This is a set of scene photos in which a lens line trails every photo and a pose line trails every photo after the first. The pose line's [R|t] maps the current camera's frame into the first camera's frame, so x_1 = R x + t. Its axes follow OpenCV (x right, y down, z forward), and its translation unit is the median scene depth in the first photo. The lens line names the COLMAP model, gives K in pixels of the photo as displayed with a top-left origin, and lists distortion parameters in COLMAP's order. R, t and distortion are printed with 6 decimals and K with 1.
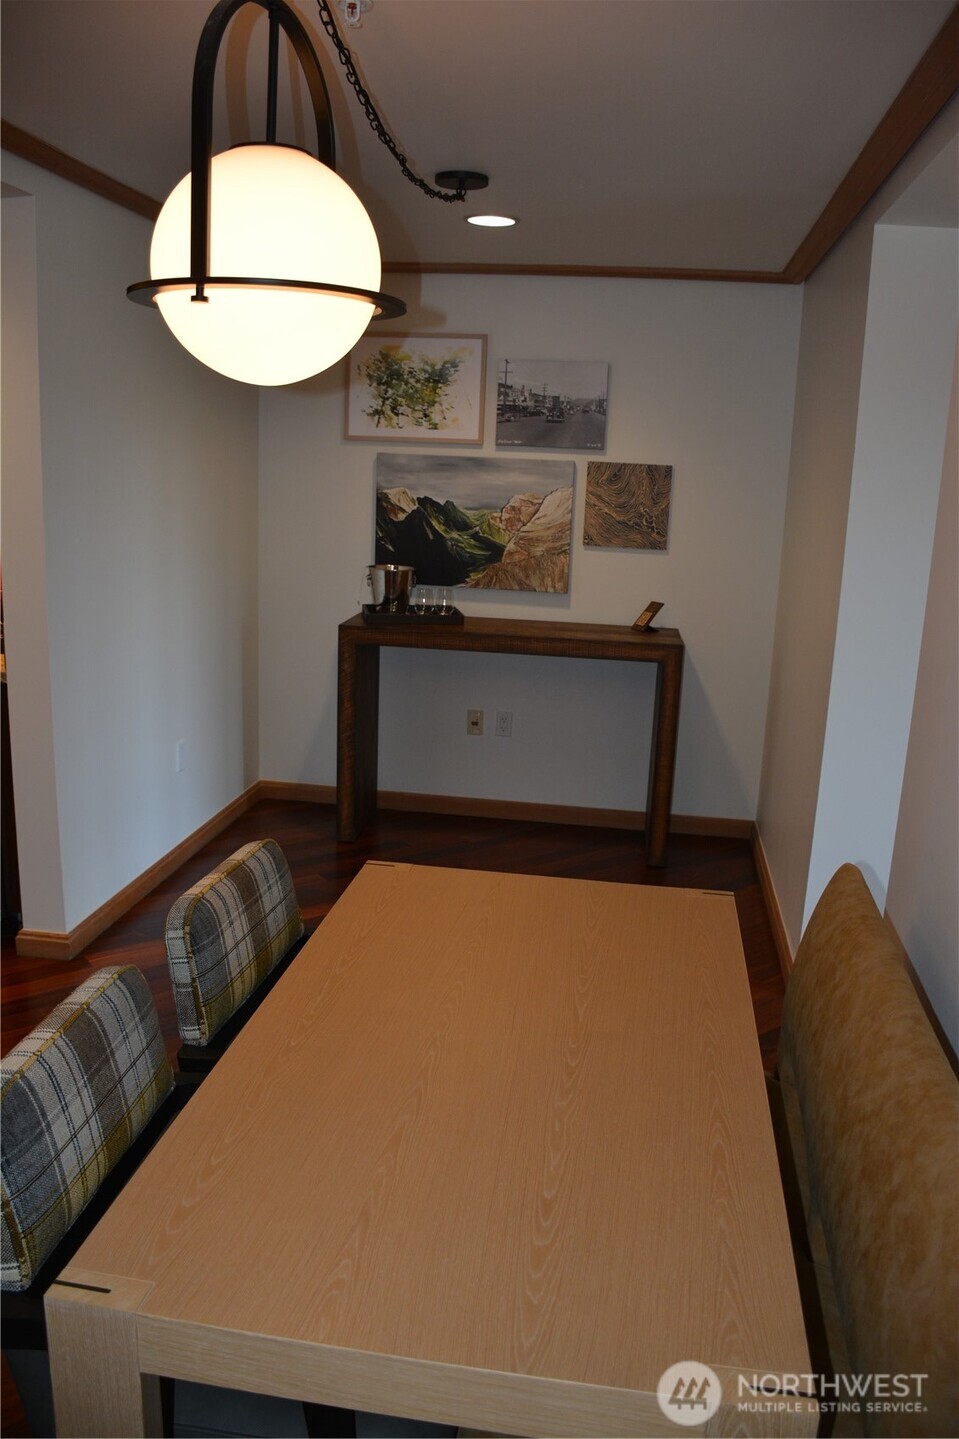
lens RADIAL K [[1119.0, 0, 479.5], [0, 1119.0, 719.5], [0, 0, 1]] dist [-0.155899, 0.107241]
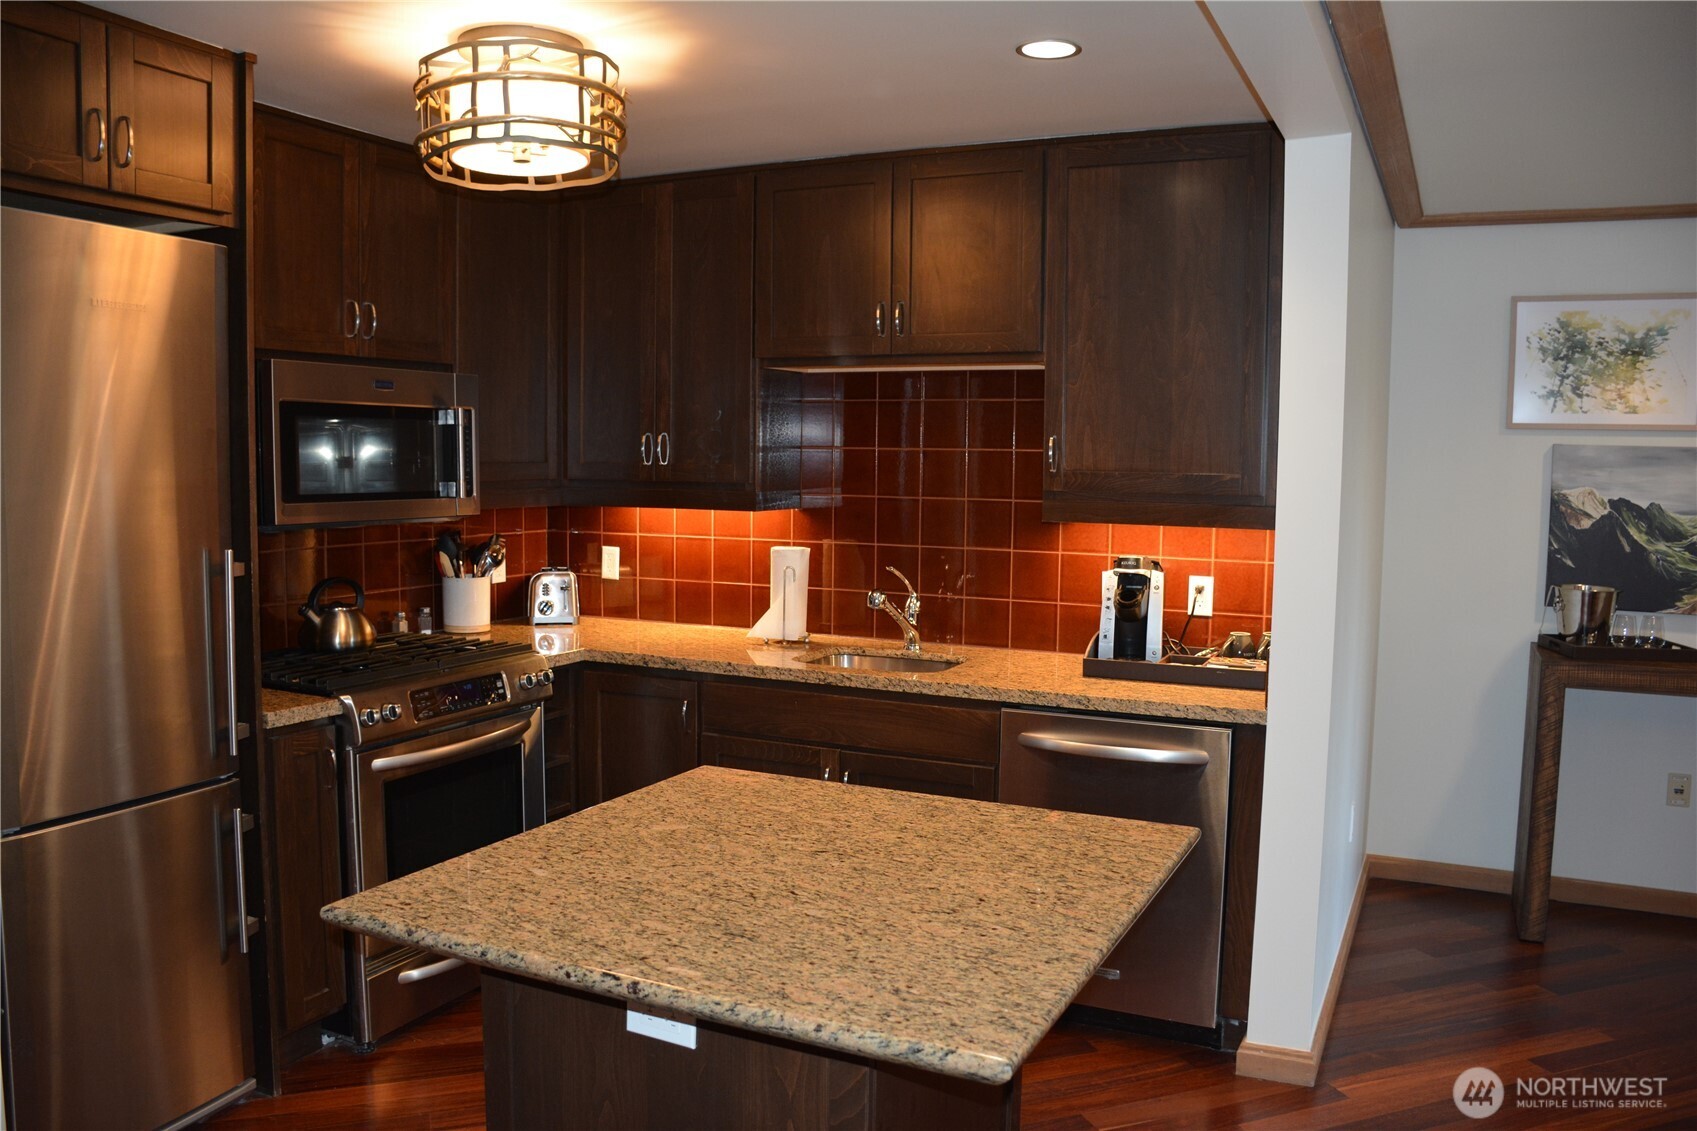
lens RADIAL K [[1319.6, 0, 842.7], [0, 1319.6, 570.1], [0, 0, 1]] dist [-0.155899, 0.107241]
pose [[0.953814, -0.000044, -0.300399, -0.310584], [-0.044776, 0.988808, -0.142317, 0.001815], [0.297043, 0.149195, 0.943137, 0.000697]]
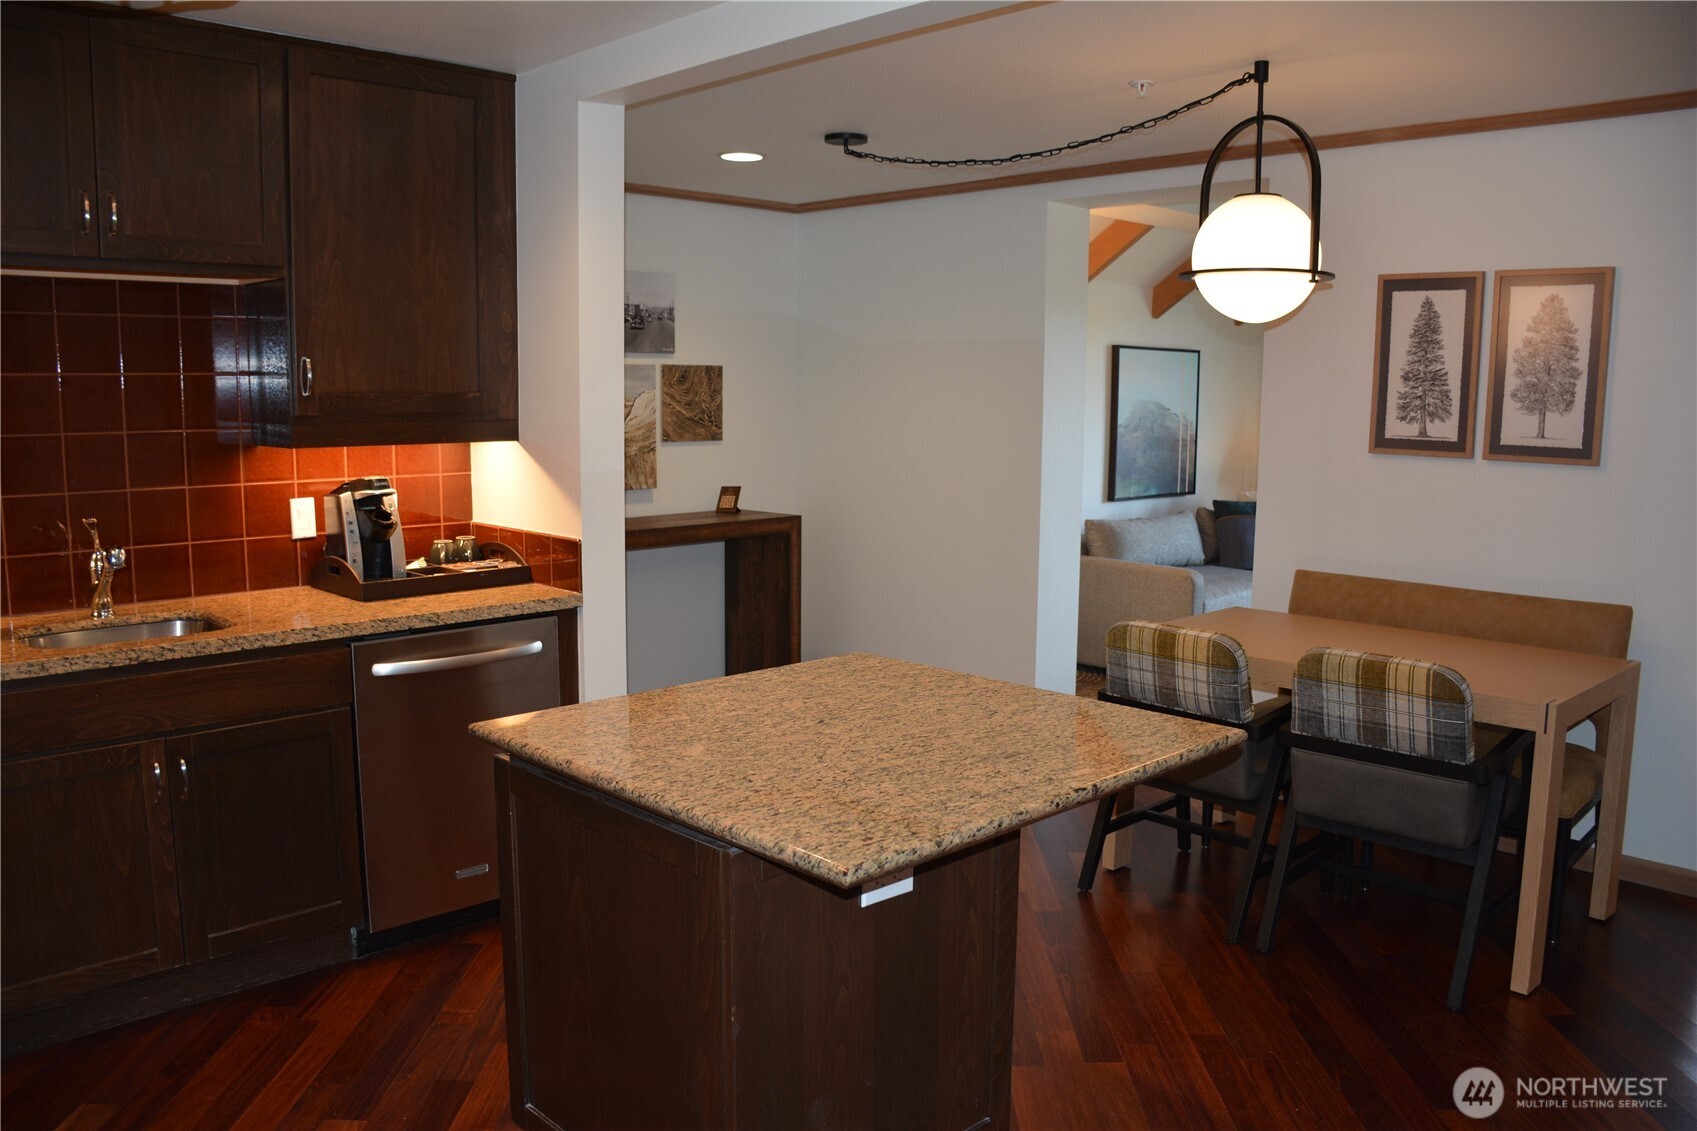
lens RADIAL K [[1319.6, 0, 842.7], [0, 1319.6, 570.1], [0, 0, 1]] dist [-0.155899, 0.107241]
pose [[0.609848, -0.143495, 0.779419, -0.813608], [0.196843, 0.980079, 0.026420, -0.034928], [-0.767683, 0.137311, 0.625946, 0.090158]]
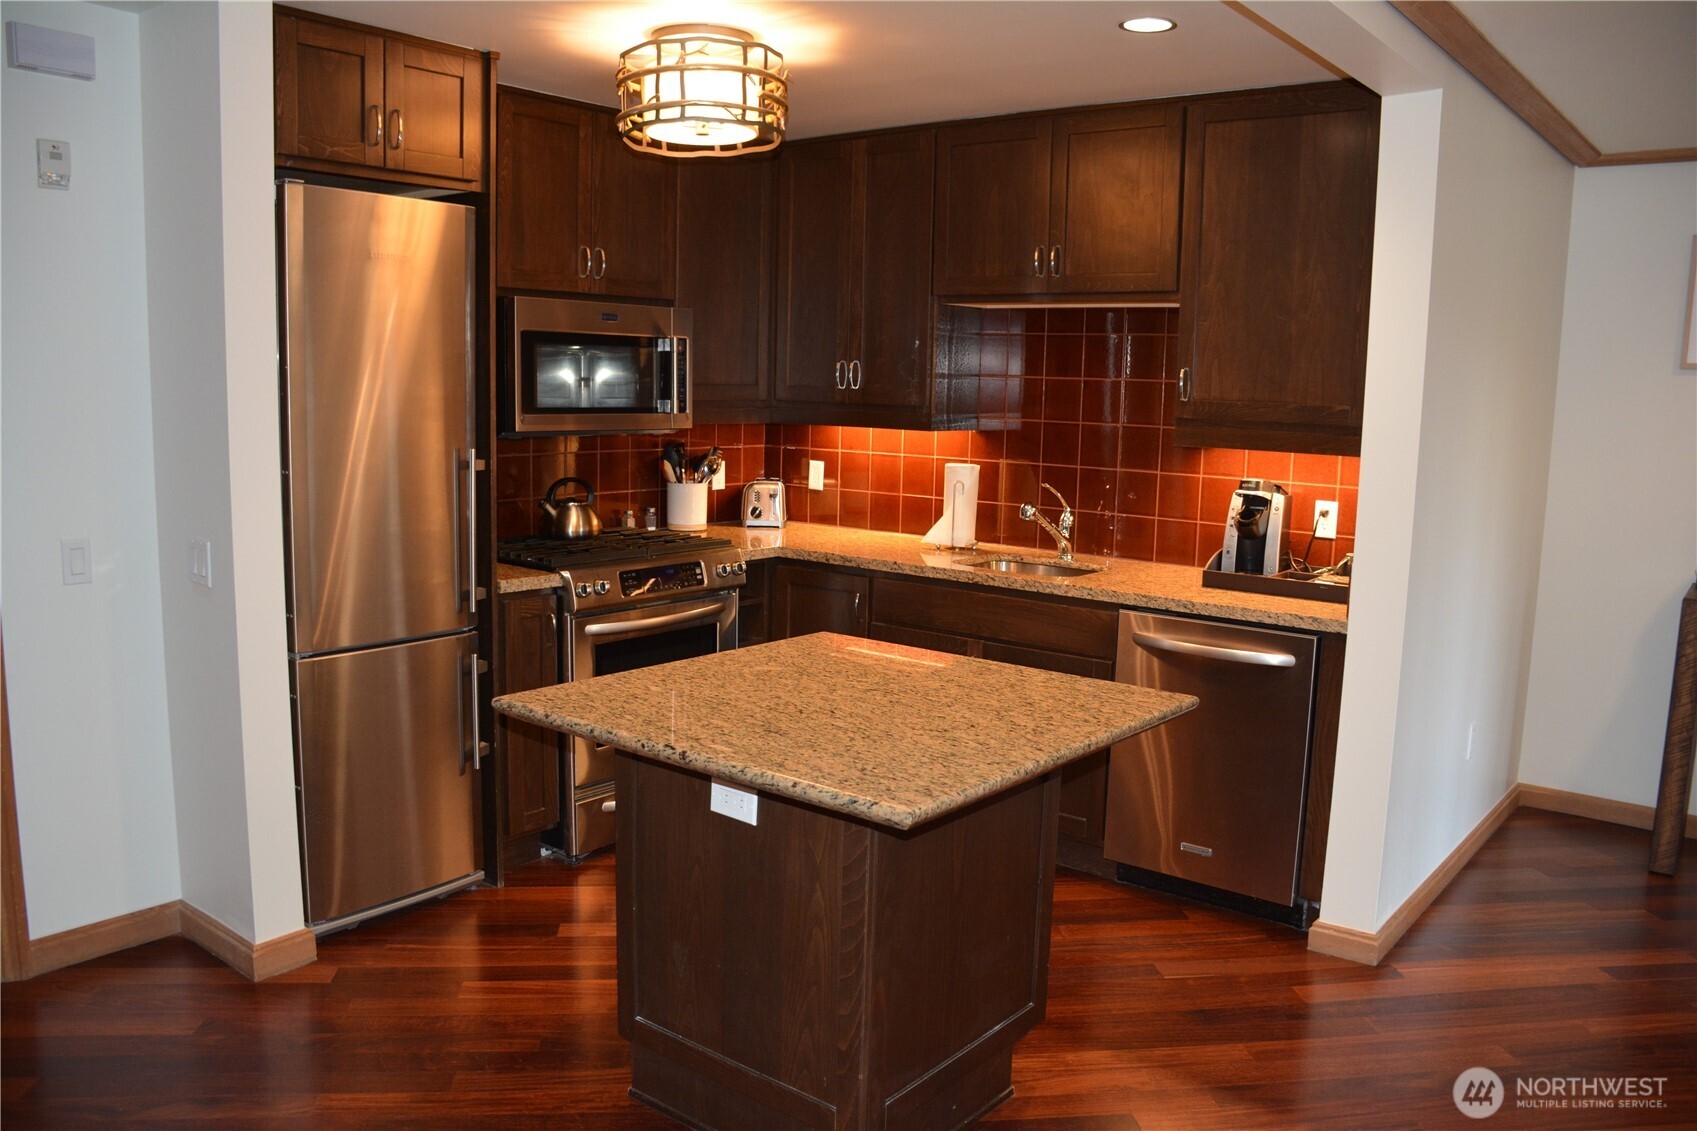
lens RADIAL K [[1319.6, 0, 842.7], [0, 1319.6, 570.1], [0, 0, 1]] dist [-0.155899, 0.107241]
pose [[0.863440, 0.055573, -0.501380, -0.186167], [-0.106641, 0.991559, -0.073746, 0.024272], [0.493050, 0.117143, 0.862078, -0.068343]]
